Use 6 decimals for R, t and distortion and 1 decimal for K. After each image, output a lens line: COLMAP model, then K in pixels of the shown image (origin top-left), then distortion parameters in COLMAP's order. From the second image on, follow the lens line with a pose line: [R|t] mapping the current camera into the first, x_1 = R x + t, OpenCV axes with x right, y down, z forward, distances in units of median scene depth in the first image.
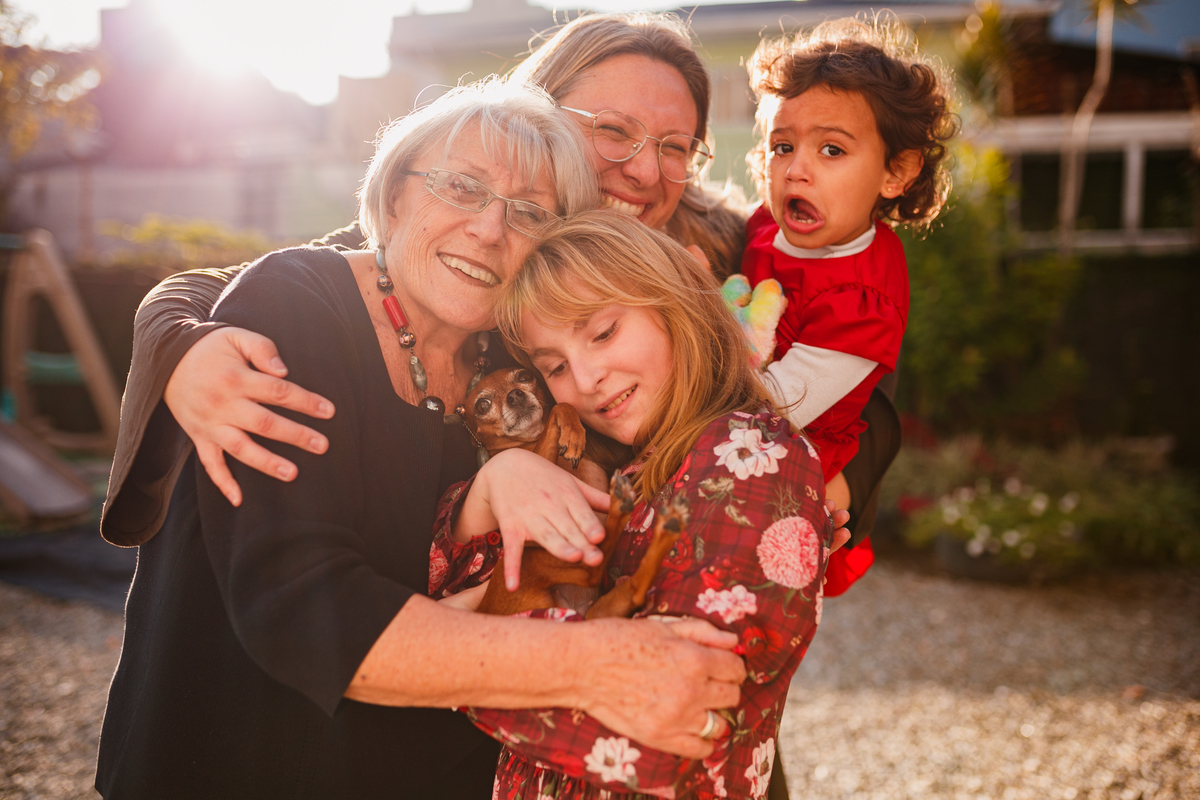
lens RADIAL K [[1168.6, 0, 600.0], [0, 1168.6, 400.0], [0, 0, 1]] dist [0.004126, -0.191171]
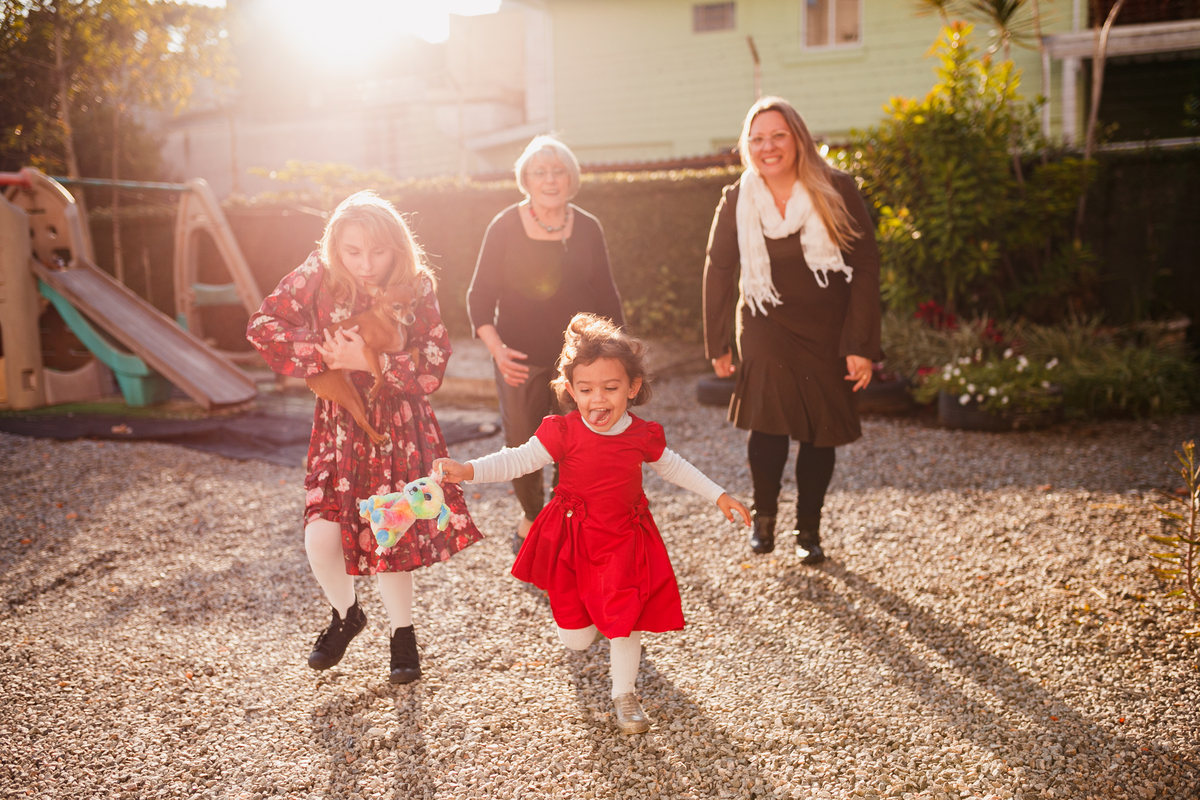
lens RADIAL K [[1168.6, 0, 600.0], [0, 1168.6, 400.0], [0, 0, 1]] dist [0.004126, -0.191171]
pose [[0.993696, -0.024841, -0.109320, 0.069532], [0.031331, 0.997822, 0.058055, 0.039154], [0.107640, -0.061114, 0.992310, -0.222478]]
